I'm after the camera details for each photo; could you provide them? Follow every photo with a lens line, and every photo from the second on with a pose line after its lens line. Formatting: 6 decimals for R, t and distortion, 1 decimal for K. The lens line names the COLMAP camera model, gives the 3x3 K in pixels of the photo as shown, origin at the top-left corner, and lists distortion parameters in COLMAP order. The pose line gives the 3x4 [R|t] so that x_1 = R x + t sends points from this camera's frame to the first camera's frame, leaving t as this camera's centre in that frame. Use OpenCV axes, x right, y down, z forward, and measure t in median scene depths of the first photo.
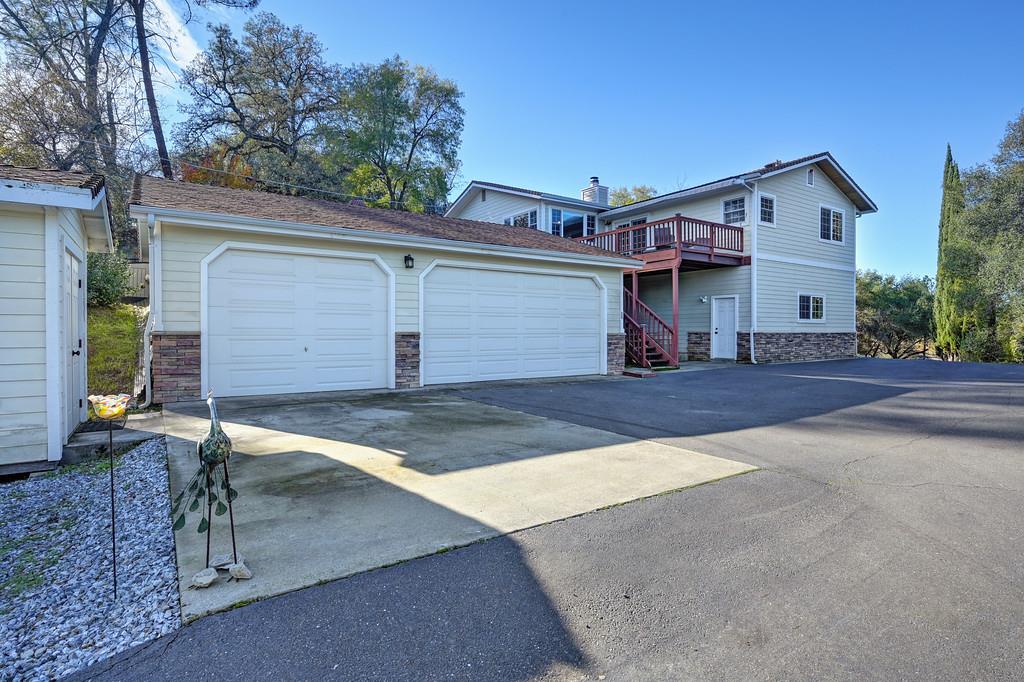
lens RADIAL K [[538.1, 0, 508.7], [0, 538.1, 340.0], [0, 0, 1]] dist [-0.003448, -0.001227]
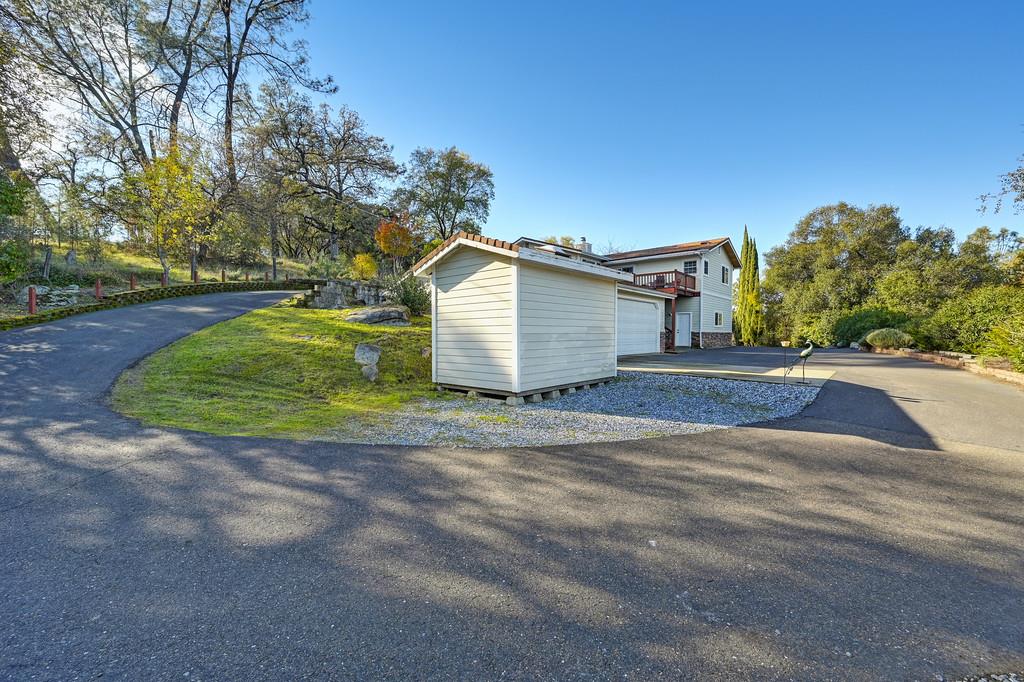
lens RADIAL K [[407.5, 0, 515.0], [0, 407.5, 338.5], [0, 0, 1]] dist [0.000659, 0.000207]
pose [[0.970582, 0.002471, 0.240758, -0.525503], [-0.002262, 0.999997, -0.001144, 0.011400], [-0.240760, 0.000566, 0.970585, -0.237754]]
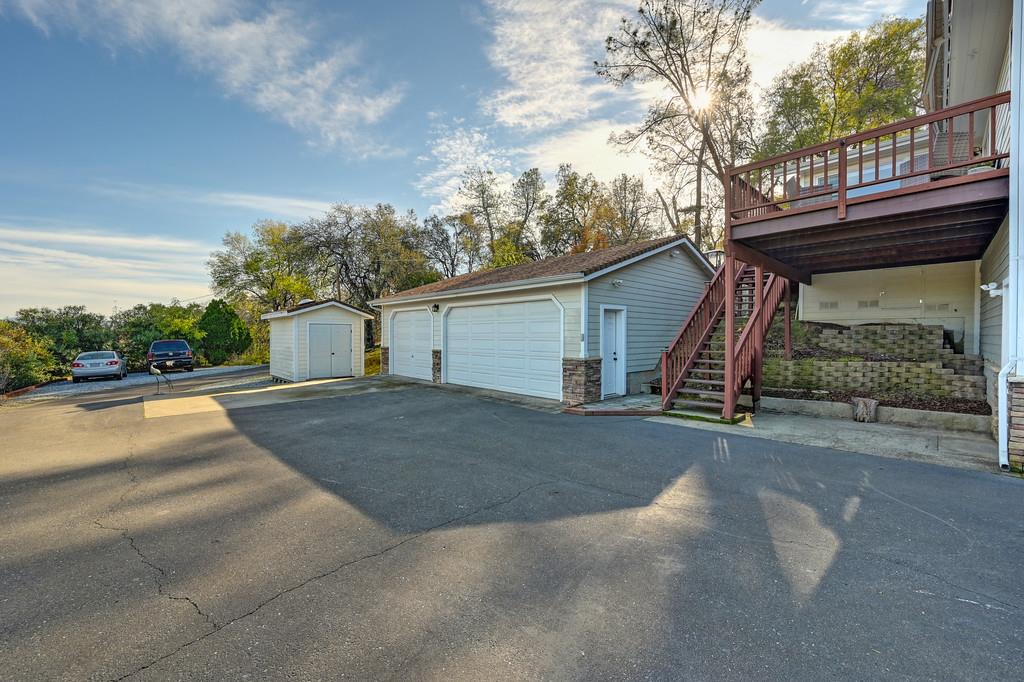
lens RADIAL K [[407.5, 0, 511.4], [0, 407.5, 338.4], [0, 0, 1]] dist [0.000659, 0.000207]
pose [[0.145772, 0.014806, -0.989207, 0.661932], [-0.008248, 0.999871, 0.013751, -0.041711], [0.989284, 0.006154, 0.145876, 0.625144]]
